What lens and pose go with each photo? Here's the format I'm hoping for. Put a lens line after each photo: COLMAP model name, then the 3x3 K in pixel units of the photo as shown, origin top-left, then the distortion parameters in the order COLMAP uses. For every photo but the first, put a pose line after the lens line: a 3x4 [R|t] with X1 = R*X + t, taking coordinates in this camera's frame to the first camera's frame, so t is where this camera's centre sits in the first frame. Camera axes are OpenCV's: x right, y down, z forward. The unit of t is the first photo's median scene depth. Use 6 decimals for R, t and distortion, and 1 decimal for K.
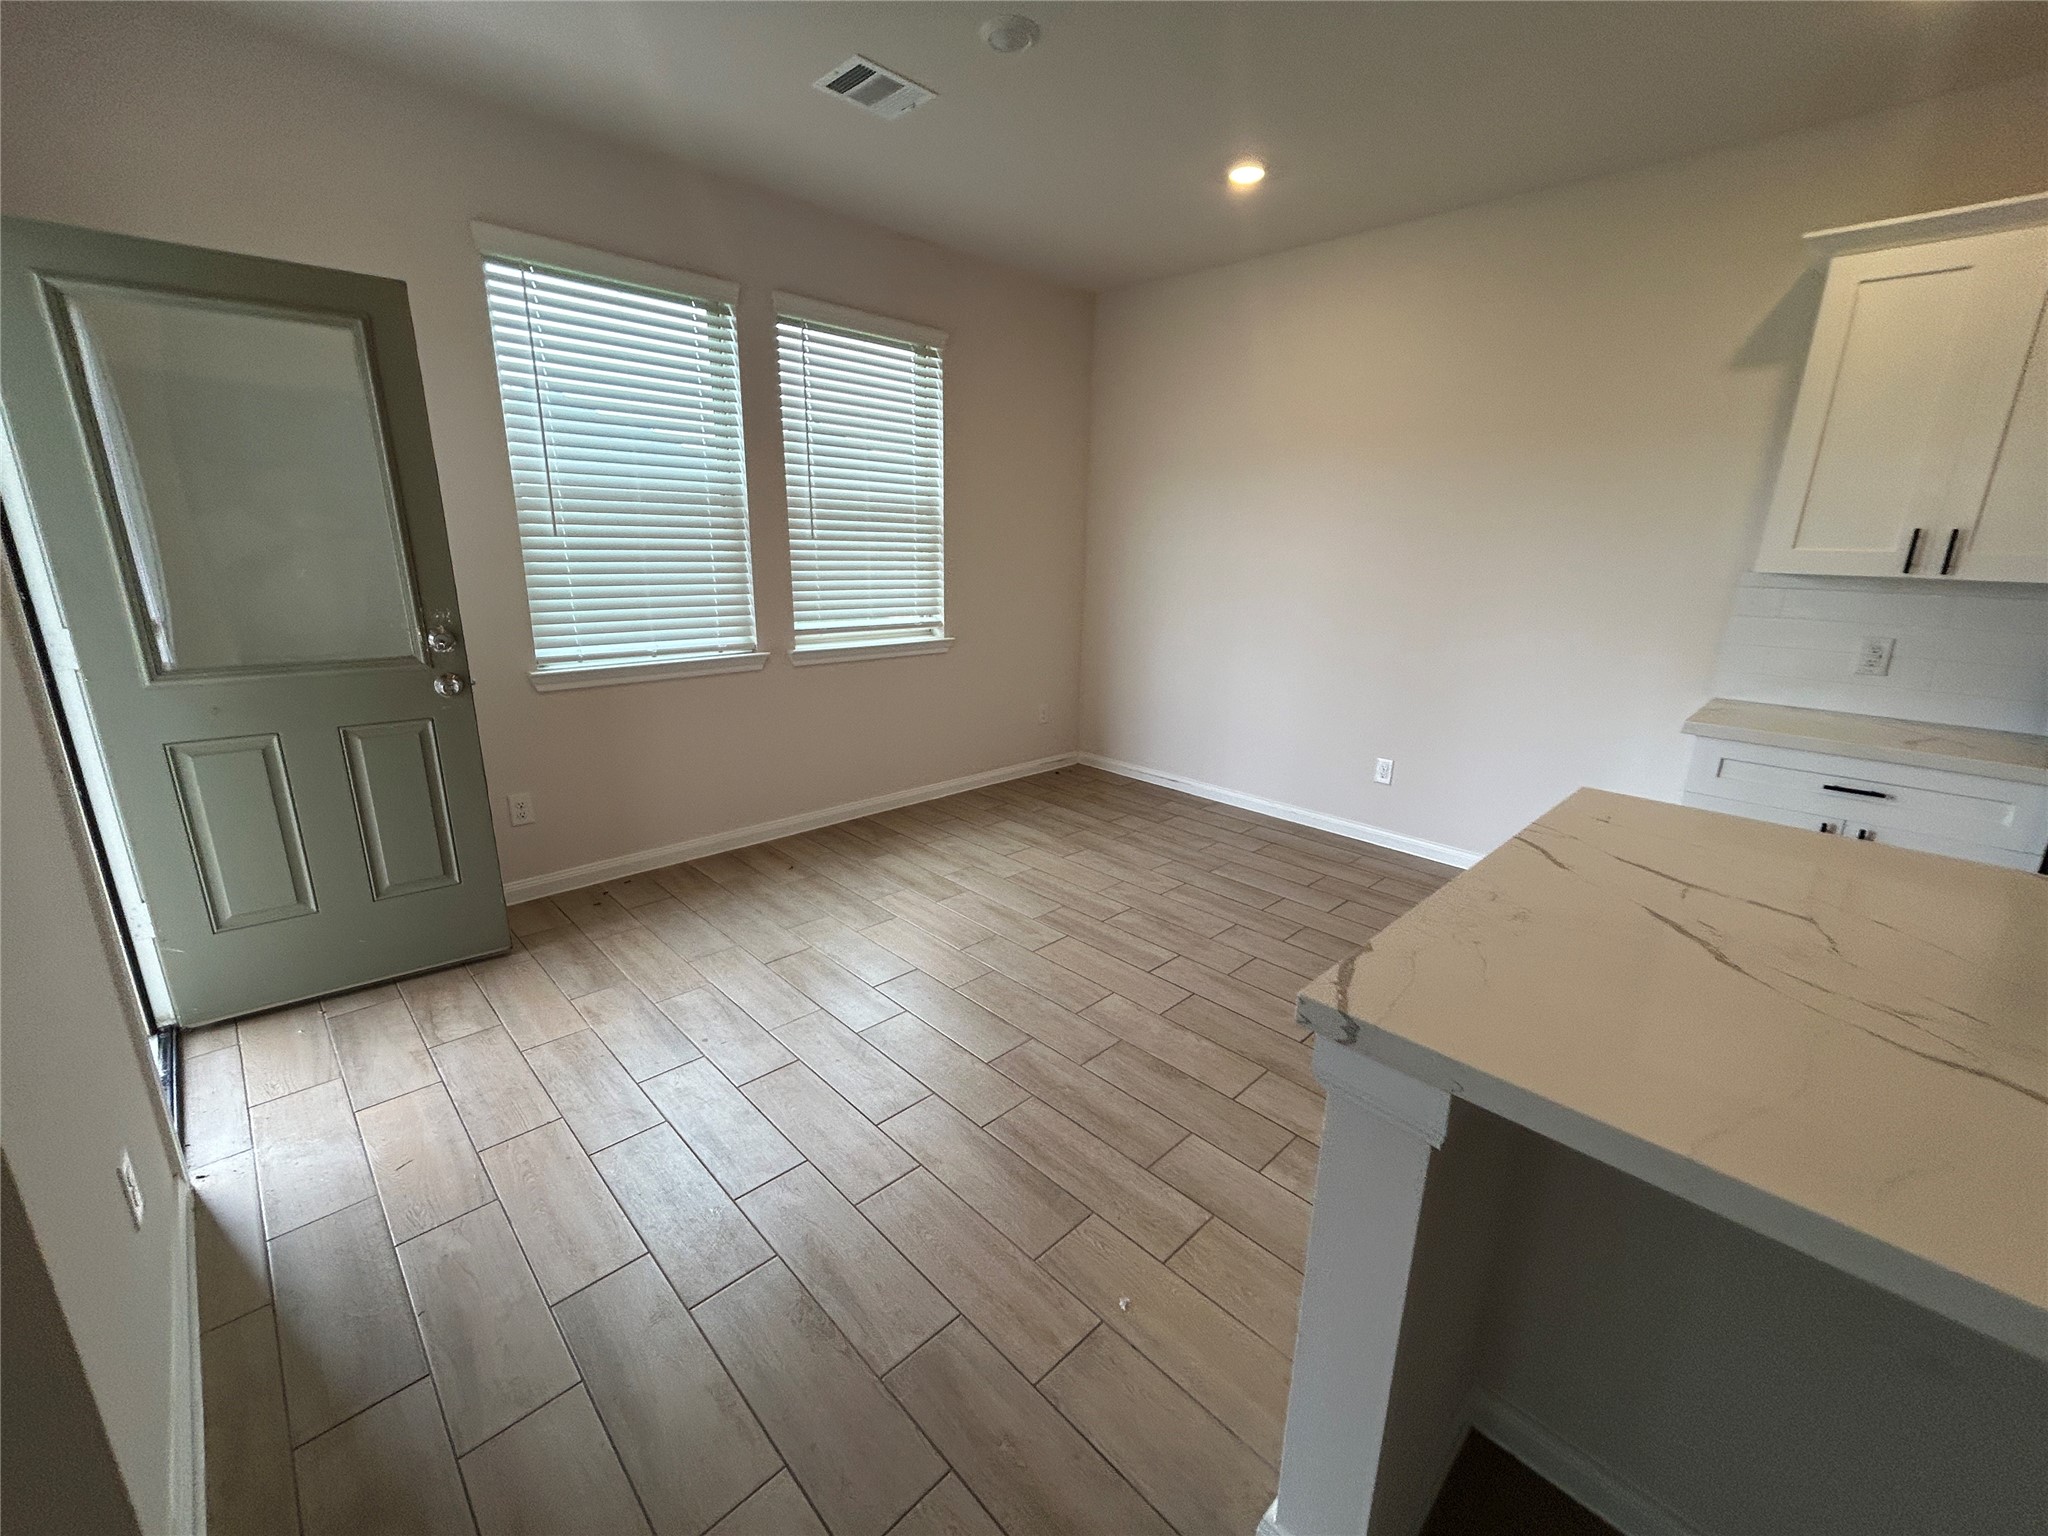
lens RADIAL K [[832.1, 0, 1027.3], [0, 832.1, 766.8], [0, 0, 1]] dist [-0.002001, 0.000488]
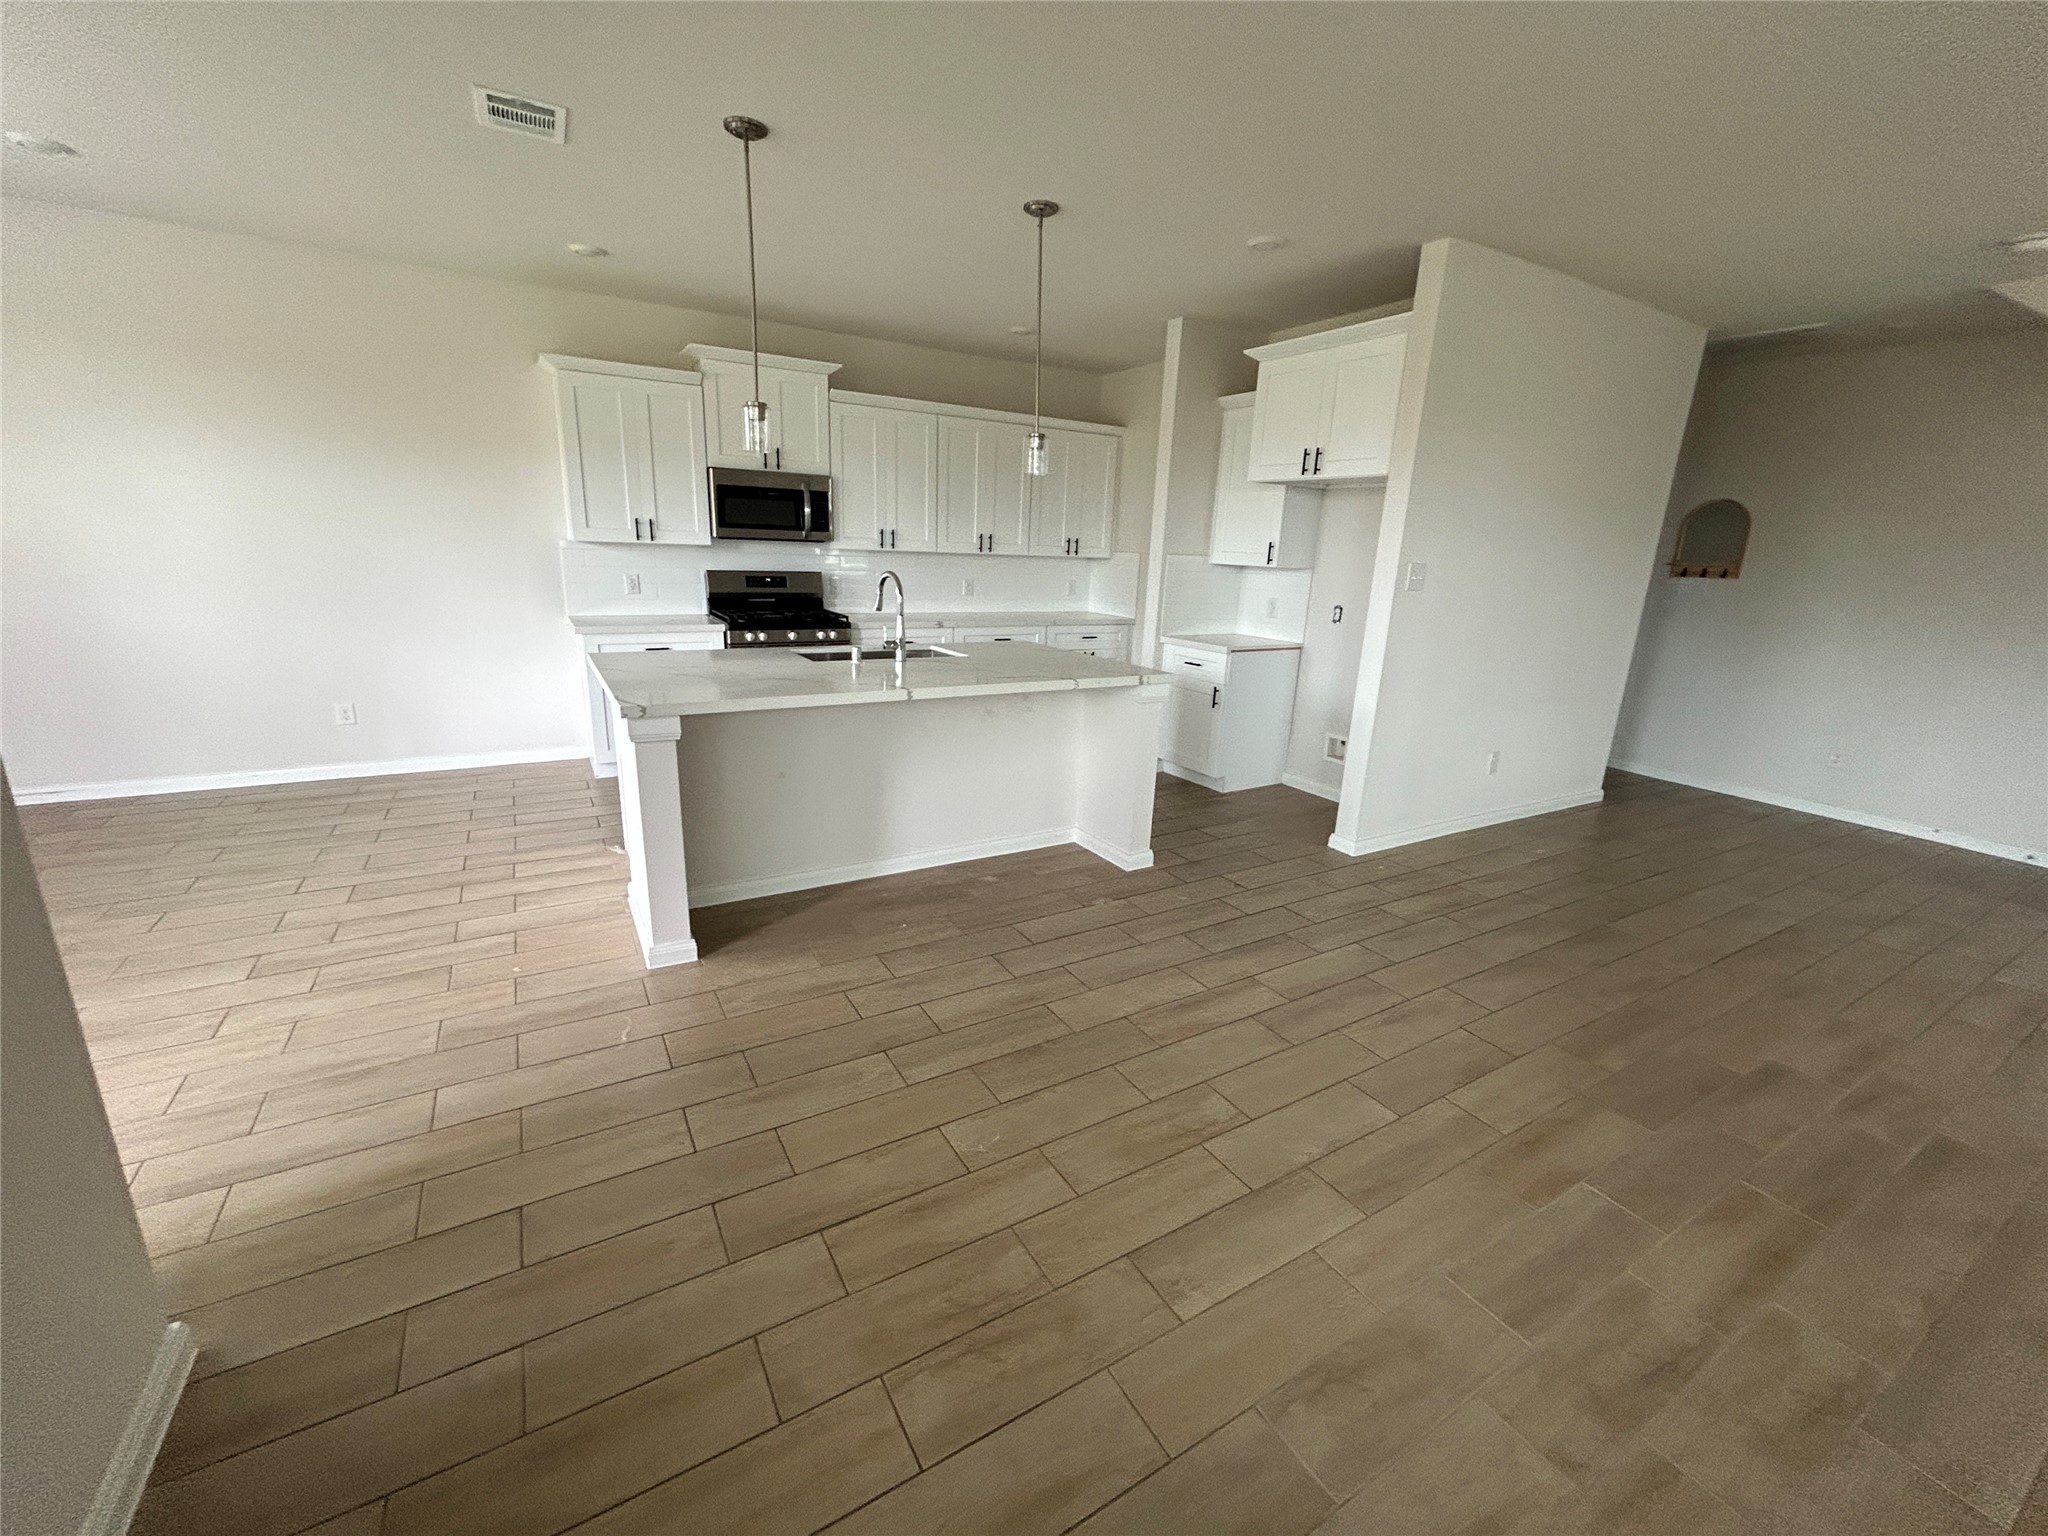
lens RADIAL K [[832.1, 0, 1027.3], [0, 832.1, 766.8], [0, 0, 1]] dist [-0.002001, 0.000488]
pose [[0.236534, -0.266332, 0.934408, -0.596703], [0.226194, 0.950369, 0.213623, 0.056750], [-0.944927, 0.160829, 0.285037, -0.301524]]
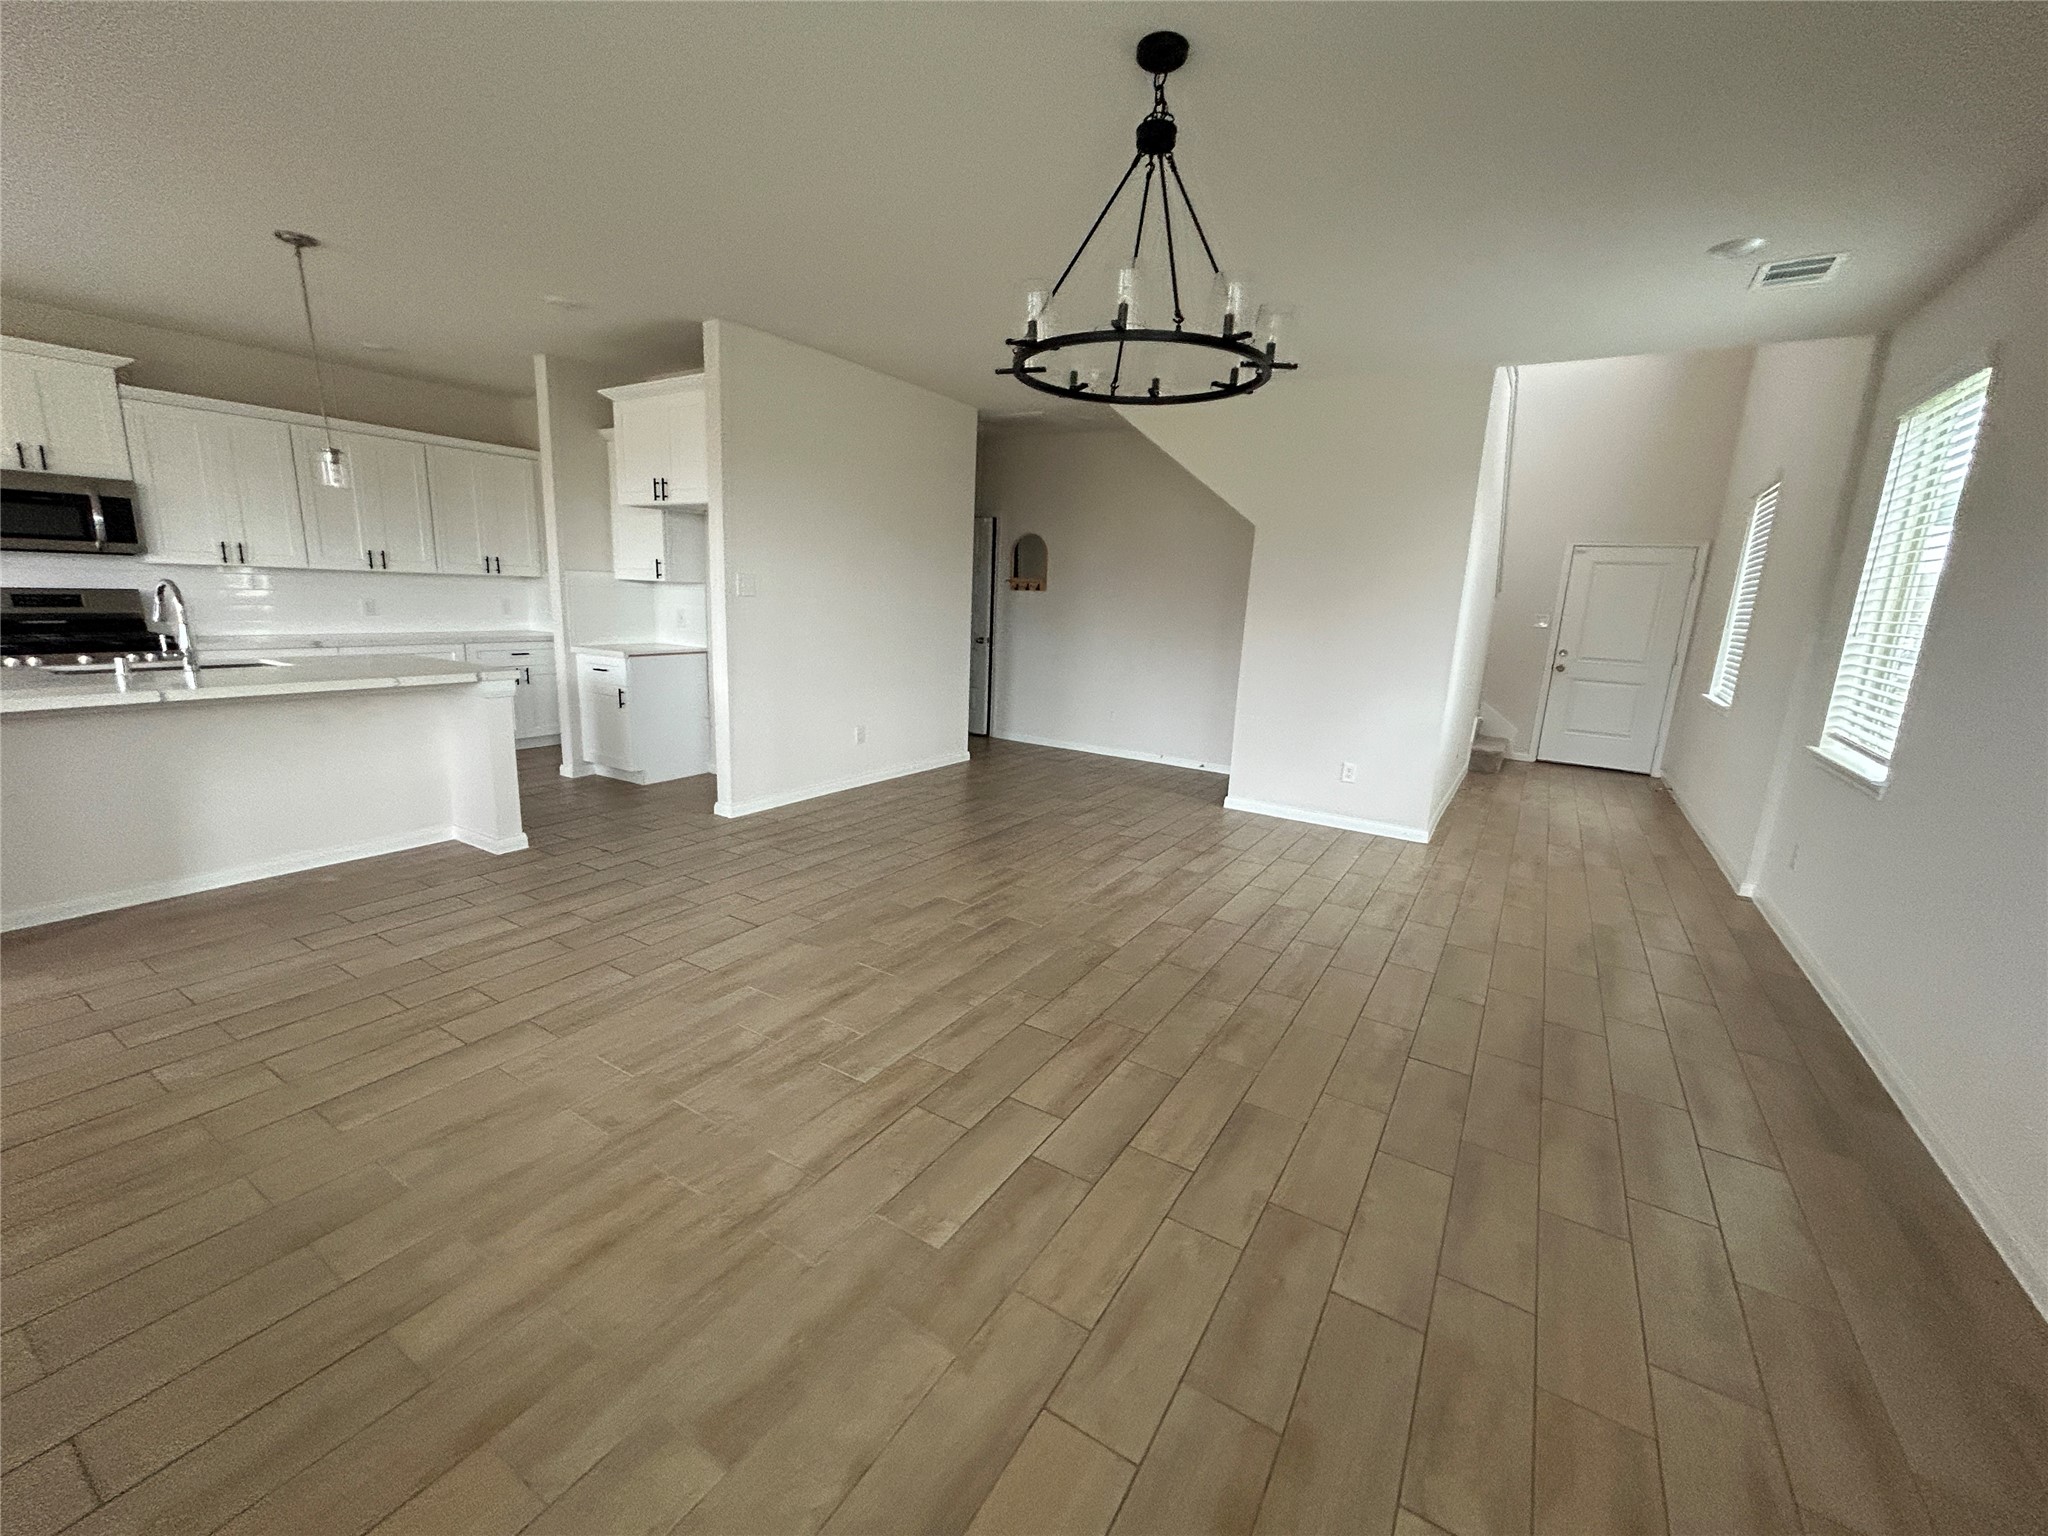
lens RADIAL K [[832.1, 0, 1027.3], [0, 832.1, 766.8], [0, 0, 1]] dist [-0.002001, 0.000488]
pose [[-0.237469, -0.231950, 0.943296, -0.875880], [0.215579, 0.934274, 0.284003, 0.172233], [-0.947172, 0.270797, -0.171857, -0.676259]]
